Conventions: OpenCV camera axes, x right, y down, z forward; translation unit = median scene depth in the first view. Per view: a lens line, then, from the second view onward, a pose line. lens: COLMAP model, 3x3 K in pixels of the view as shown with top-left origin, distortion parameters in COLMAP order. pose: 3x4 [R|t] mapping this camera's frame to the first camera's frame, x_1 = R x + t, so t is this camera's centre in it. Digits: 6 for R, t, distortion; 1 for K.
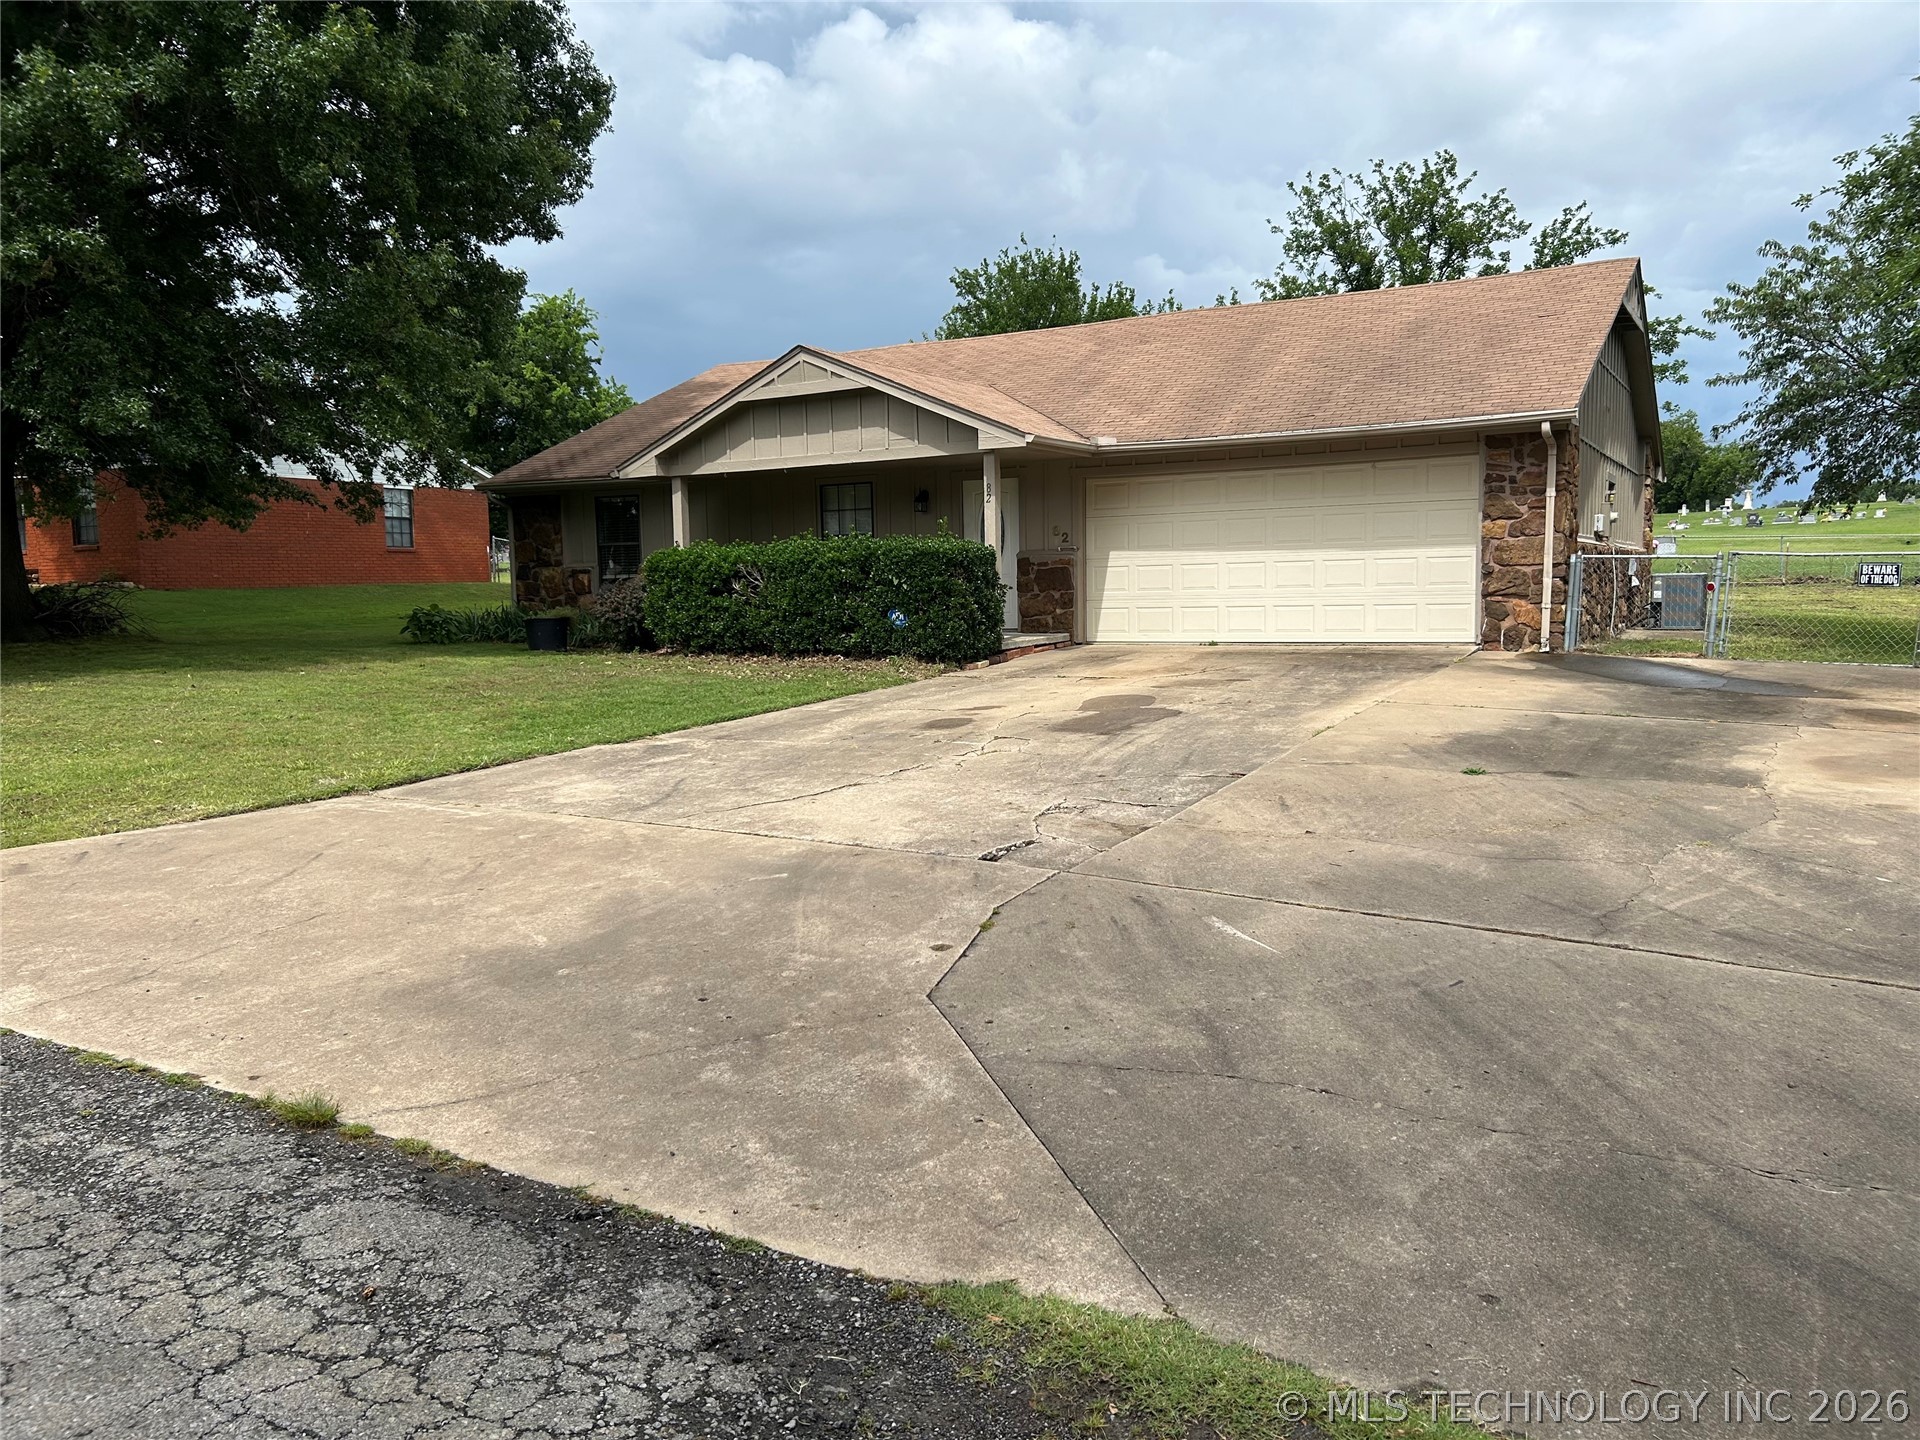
lens RADIAL K [[1546.8, 0, 960.0], [0, 1546.8, 720.0], [0, 0, 1]] dist [0.043391, -0.000614]
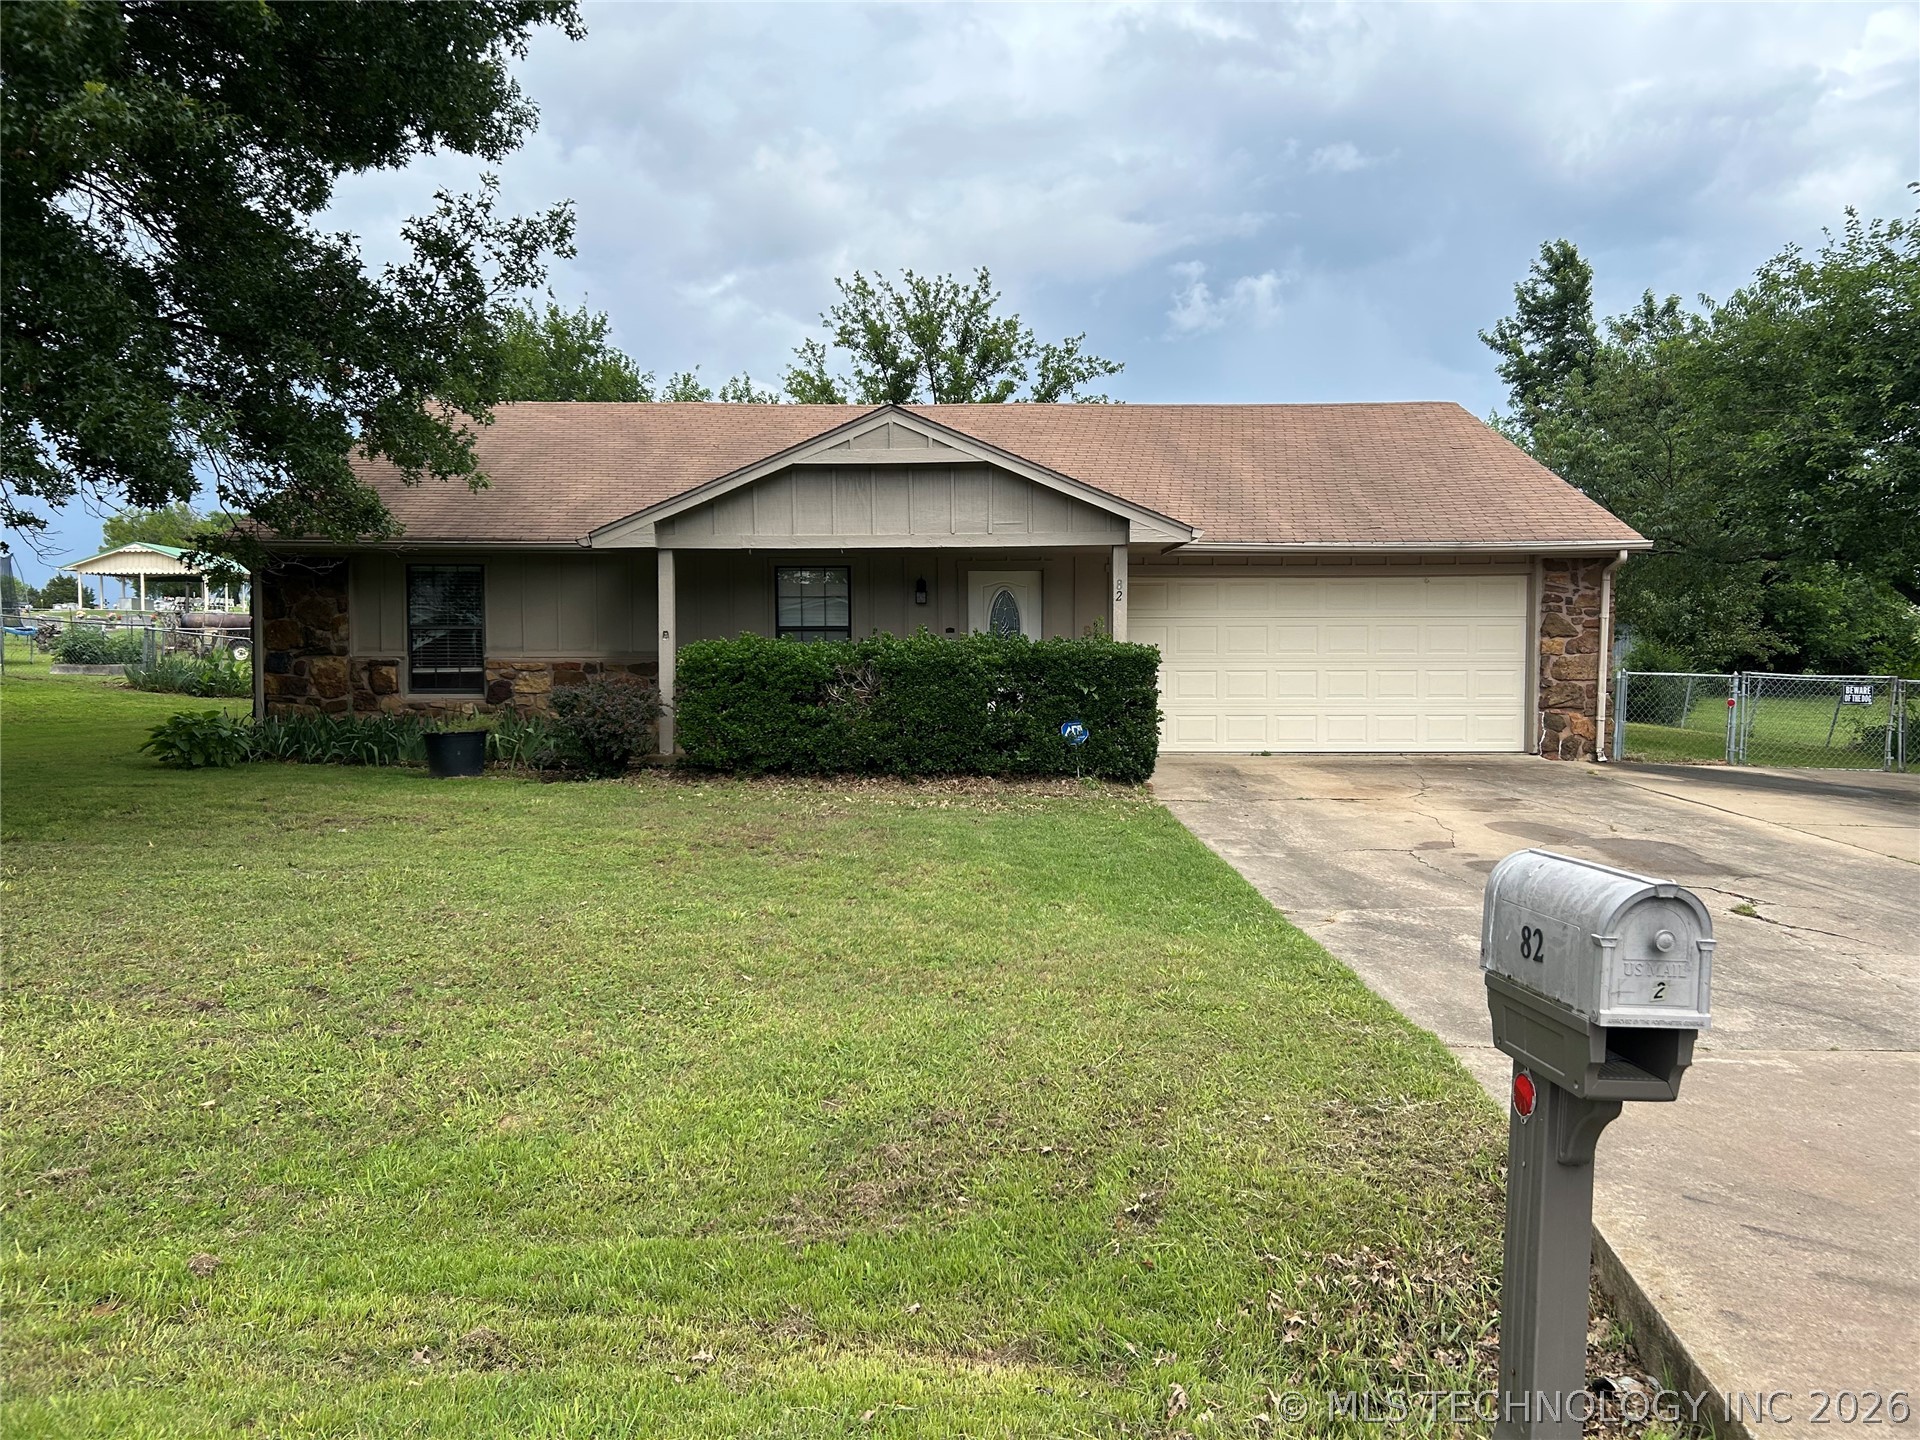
lens RADIAL K [[1546.8, 0, 960.0], [0, 1546.8, 720.0], [0, 0, 1]] dist [0.043391, -0.000614]
pose [[0.846065, -0.003712, 0.533067, -0.521676], [0.031726, 0.998554, -0.043400, -0.035438], [-0.532135, 0.053631, 0.844959, 0.291453]]
